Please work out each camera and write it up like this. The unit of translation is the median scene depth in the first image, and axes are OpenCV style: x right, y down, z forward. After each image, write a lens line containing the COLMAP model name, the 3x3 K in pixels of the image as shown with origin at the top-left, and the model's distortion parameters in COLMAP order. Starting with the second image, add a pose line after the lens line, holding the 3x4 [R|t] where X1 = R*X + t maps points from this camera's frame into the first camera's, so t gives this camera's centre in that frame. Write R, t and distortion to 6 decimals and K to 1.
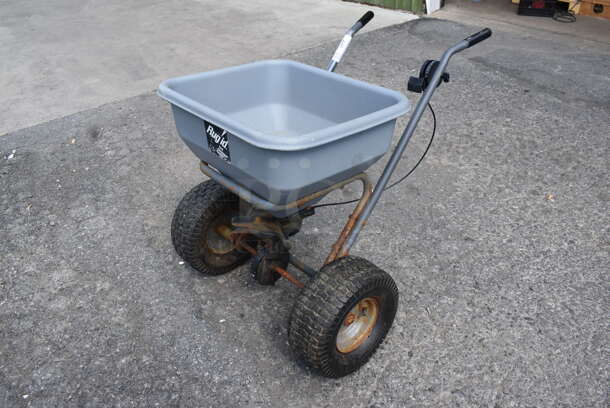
lens RADIAL K [[502.4, 0, 305.0], [0, 502.4, 204.0], [0, 0, 1]] dist [-0.096384, 0.007139]
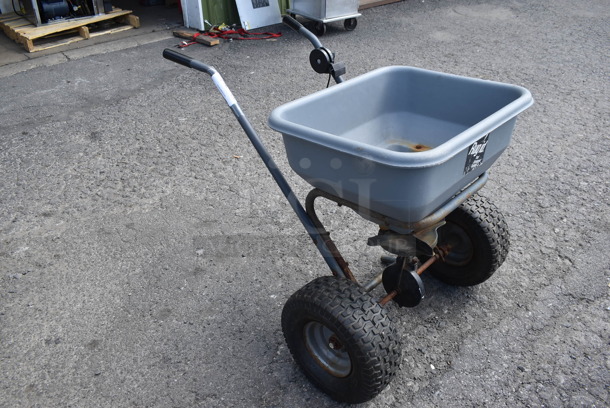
lens RADIAL K [[502.4, 0, 305.0], [0, 502.4, 204.0], [0, 0, 1]] dist [-0.096384, 0.007139]
pose [[-0.073572, -0.504588, 0.860220, -0.786214], [0.547224, 0.700683, 0.457809, -0.518327], [-0.833746, 0.504415, 0.224572, 0.868581]]
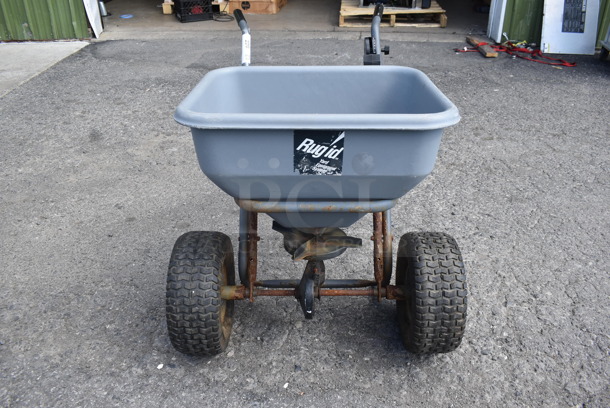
lens RADIAL K [[502.4, 0, 305.0], [0, 502.4, 204.0], [0, 0, 1]] dist [-0.096384, 0.007139]
pose [[0.674841, -0.348102, 0.650703, -0.584556], [0.379490, 0.919931, 0.098562, -0.110059], [-0.632912, 0.180422, 0.752908, 0.324581]]
